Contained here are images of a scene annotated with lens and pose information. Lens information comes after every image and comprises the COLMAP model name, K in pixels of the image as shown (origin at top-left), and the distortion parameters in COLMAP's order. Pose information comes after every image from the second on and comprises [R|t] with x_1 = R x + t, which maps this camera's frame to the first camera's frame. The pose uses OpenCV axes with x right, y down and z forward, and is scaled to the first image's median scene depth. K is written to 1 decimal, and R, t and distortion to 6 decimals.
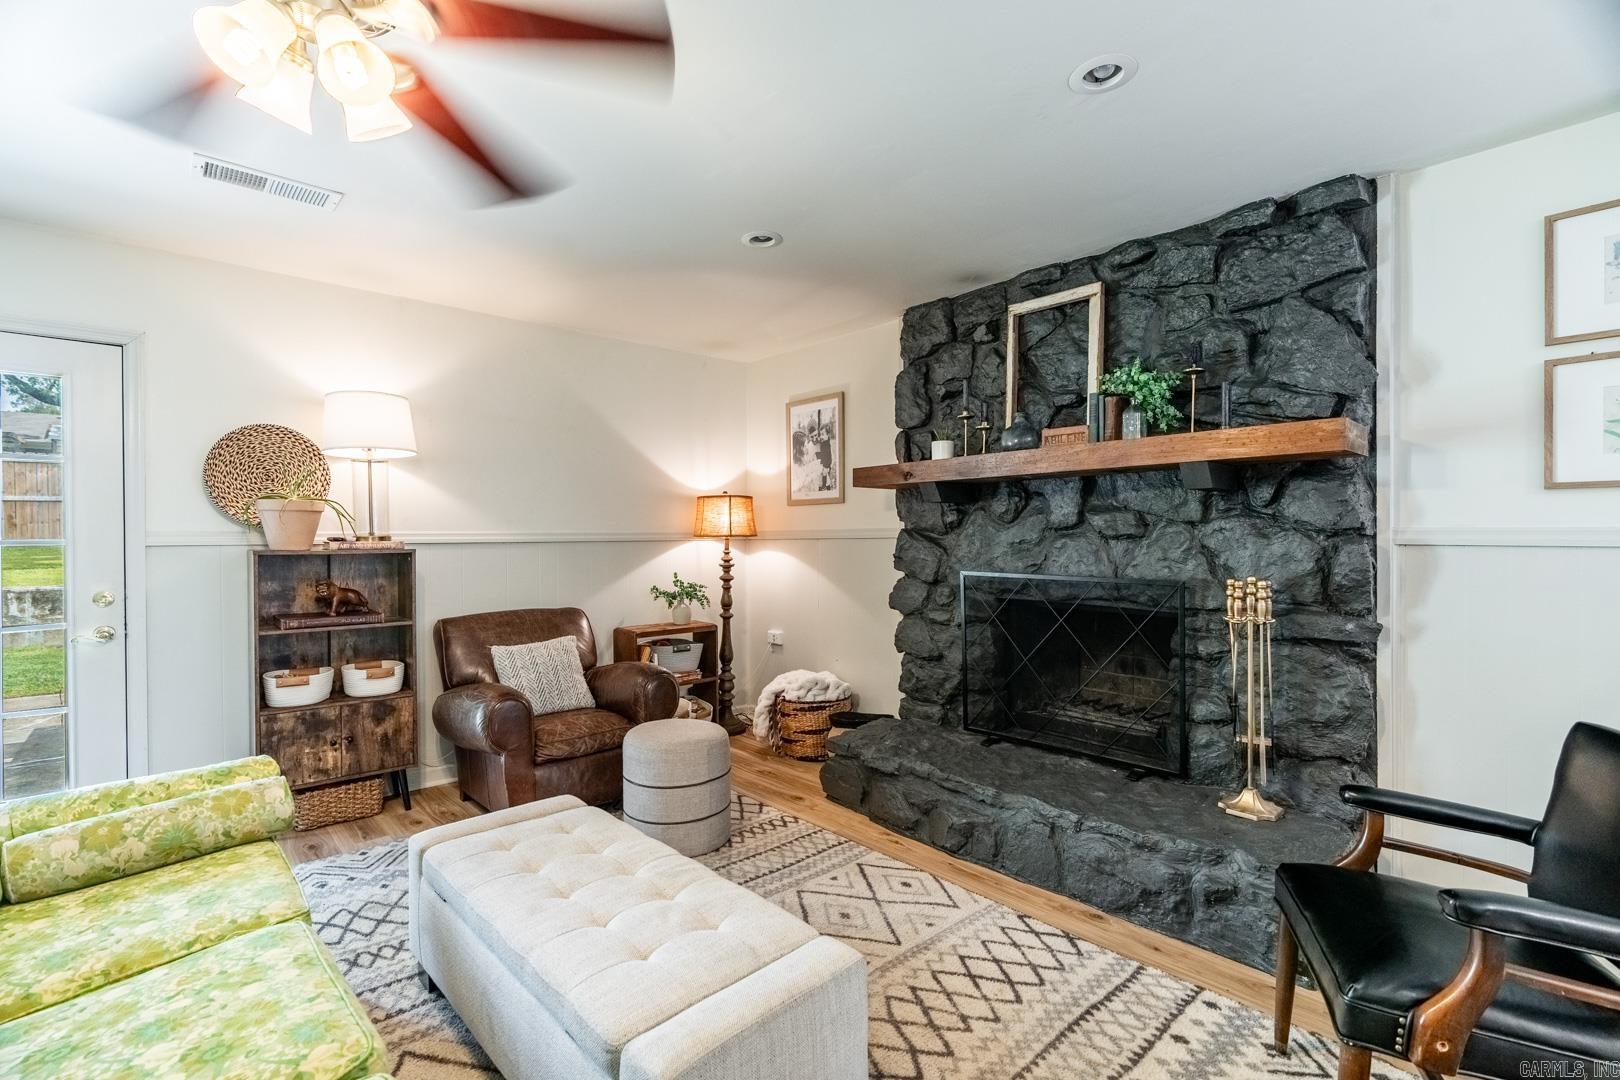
lens RADIAL K [[733.7, 0, 810.0], [0, 733.7, 540.0], [0, 0, 1]] dist [-0.014539, 0.005689]
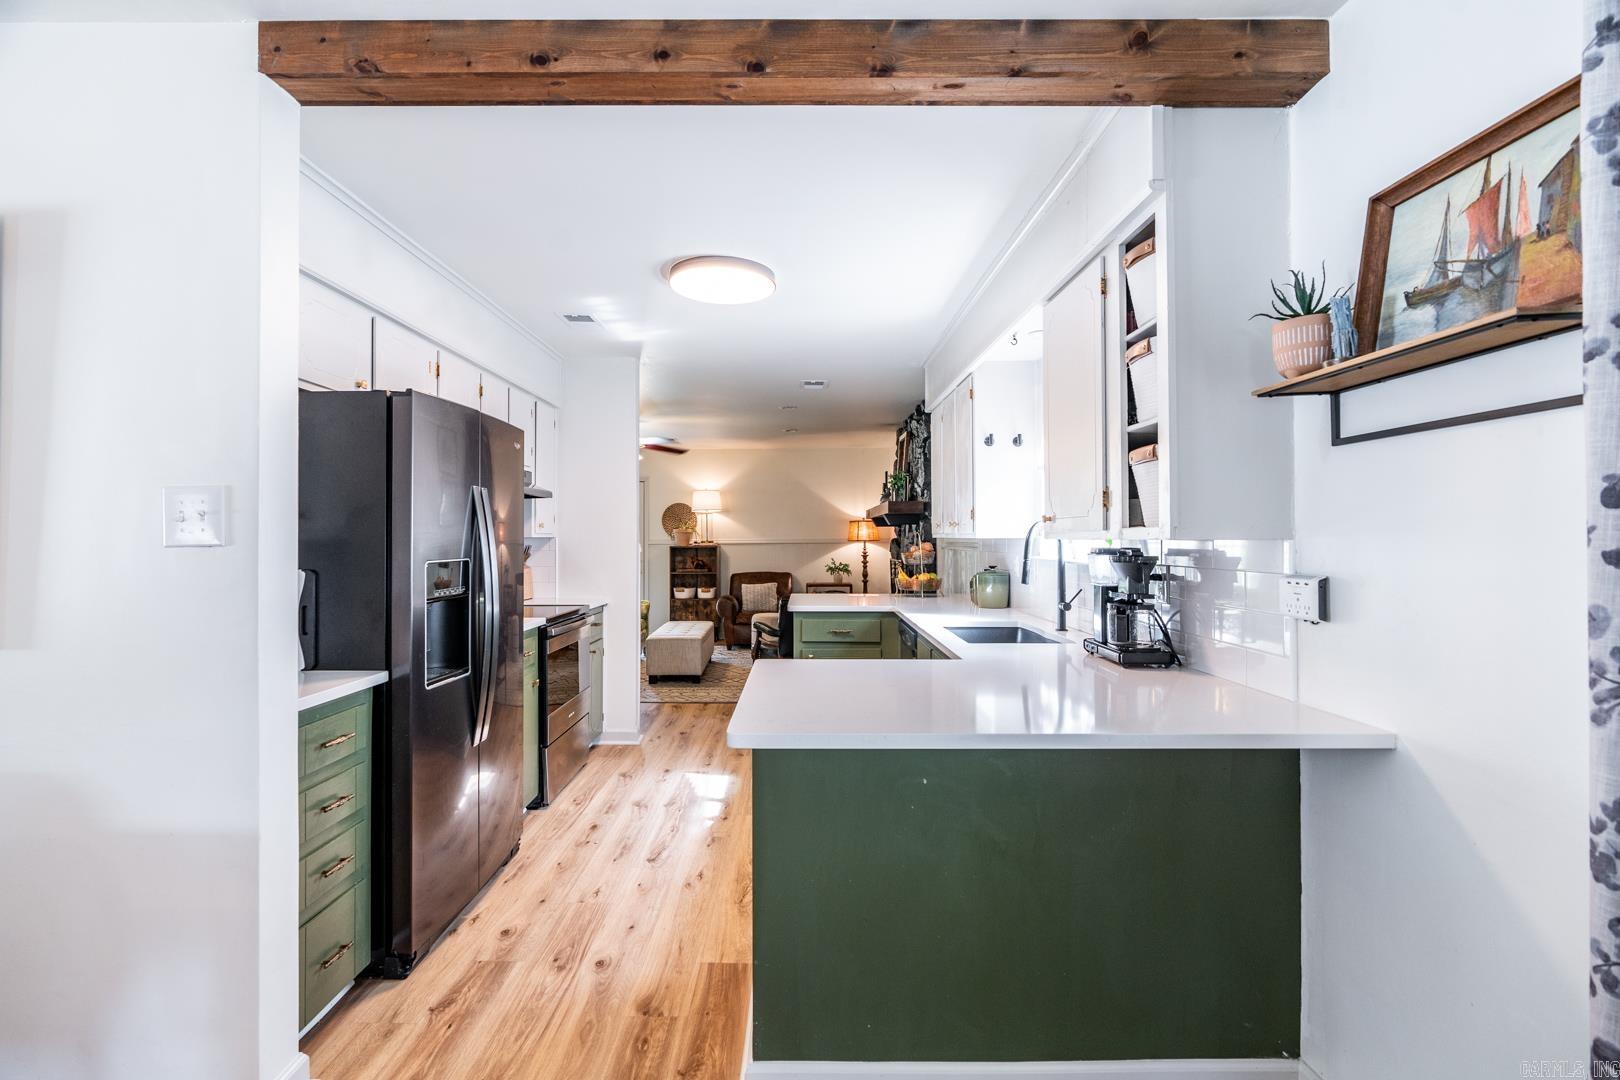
lens RADIAL K [[755.6, 0, 803.4], [0, 755.6, 531.0], [0, 0, 1]] dist [-0.011232, 0.000119]
pose [[0.745642, -0.004825, -0.666329, 1.699939], [-0.001303, 0.999961, -0.008699, -0.020504], [0.666345, 0.007355, 0.745607, -0.951935]]
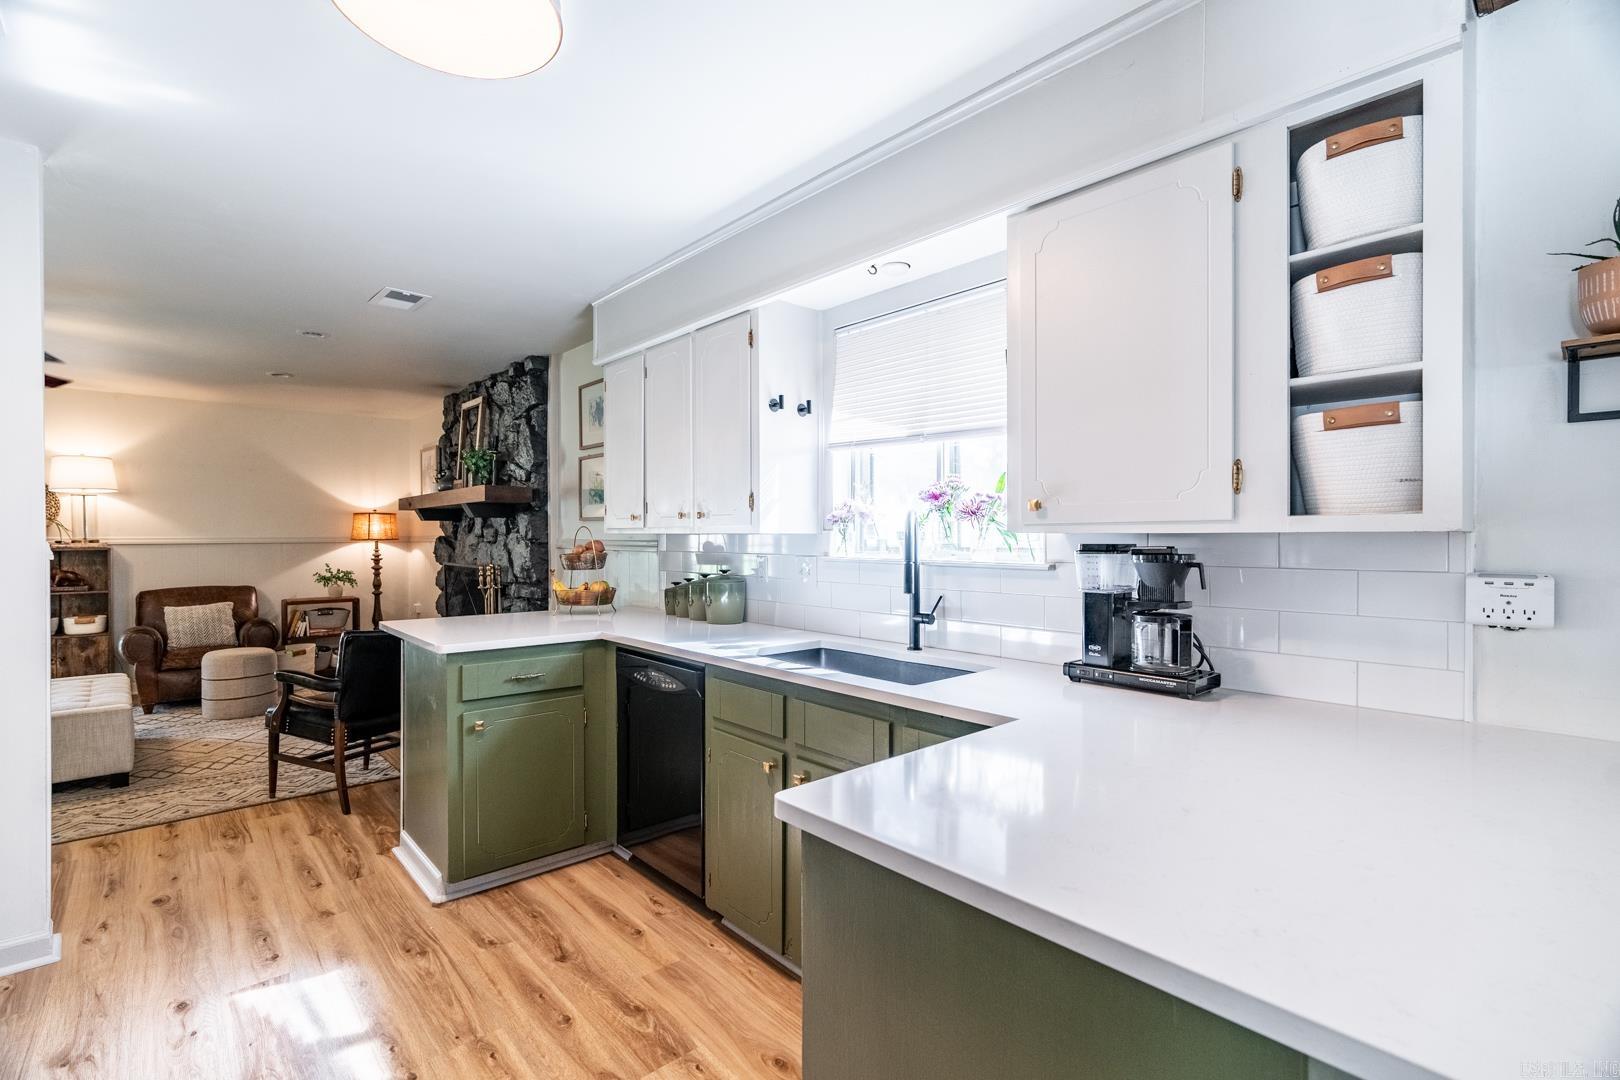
lens RADIAL K [[733.7, 0, 810.0], [0, 733.7, 540.0], [0, 0, 1]] dist [-0.014539, 0.005689]
pose [[0.999984, 0.002650, 0.004916, 1.153559], [-0.002658, 0.999995, 0.001654, -0.013738], [-0.004912, -0.001667, 0.999987, -0.740553]]
